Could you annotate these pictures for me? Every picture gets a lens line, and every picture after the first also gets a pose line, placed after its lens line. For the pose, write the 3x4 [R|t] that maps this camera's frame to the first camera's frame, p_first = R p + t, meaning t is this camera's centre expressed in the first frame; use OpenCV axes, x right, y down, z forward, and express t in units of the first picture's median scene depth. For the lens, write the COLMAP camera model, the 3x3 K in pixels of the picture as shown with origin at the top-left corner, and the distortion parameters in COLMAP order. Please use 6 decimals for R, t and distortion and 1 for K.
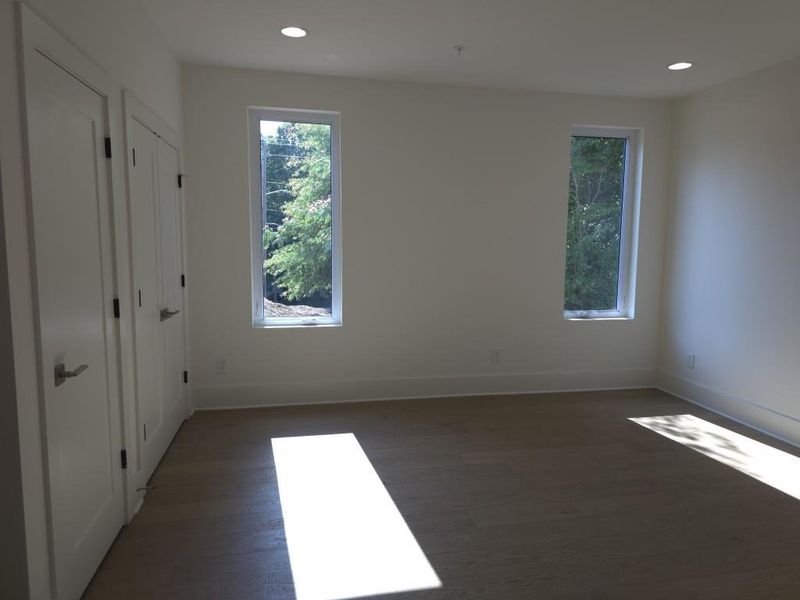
lens RADIAL K [[533.3, 0, 402.8], [0, 533.3, 297.5], [0, 0, 1]] dist [0.038977, -0.034217]
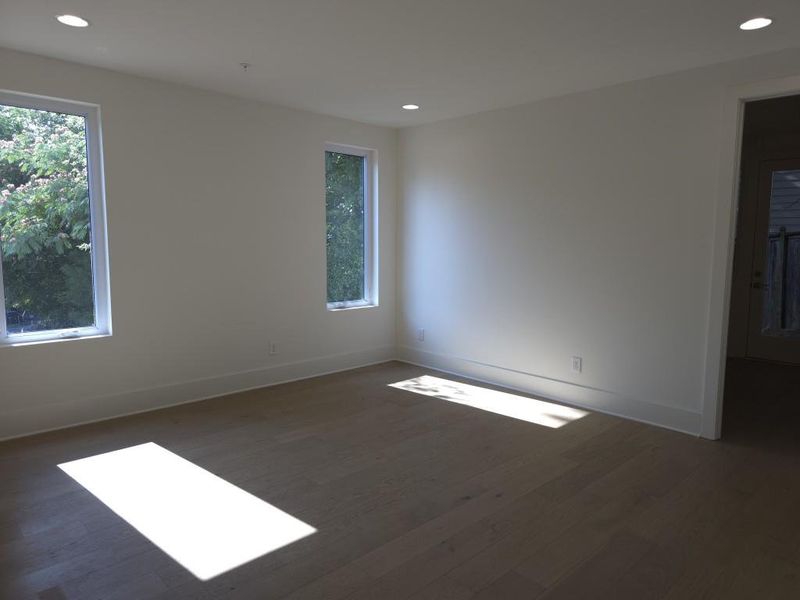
lens RADIAL K [[533.3, 0, 401.5], [0, 533.3, 303.0], [0, 0, 1]] dist [0.038977, -0.034217]
pose [[0.845453, -0.068642, 0.529620, -0.182137], [0.062544, 0.997607, 0.029455, 0.001003], [-0.530374, 0.008222, 0.847724, -0.062264]]
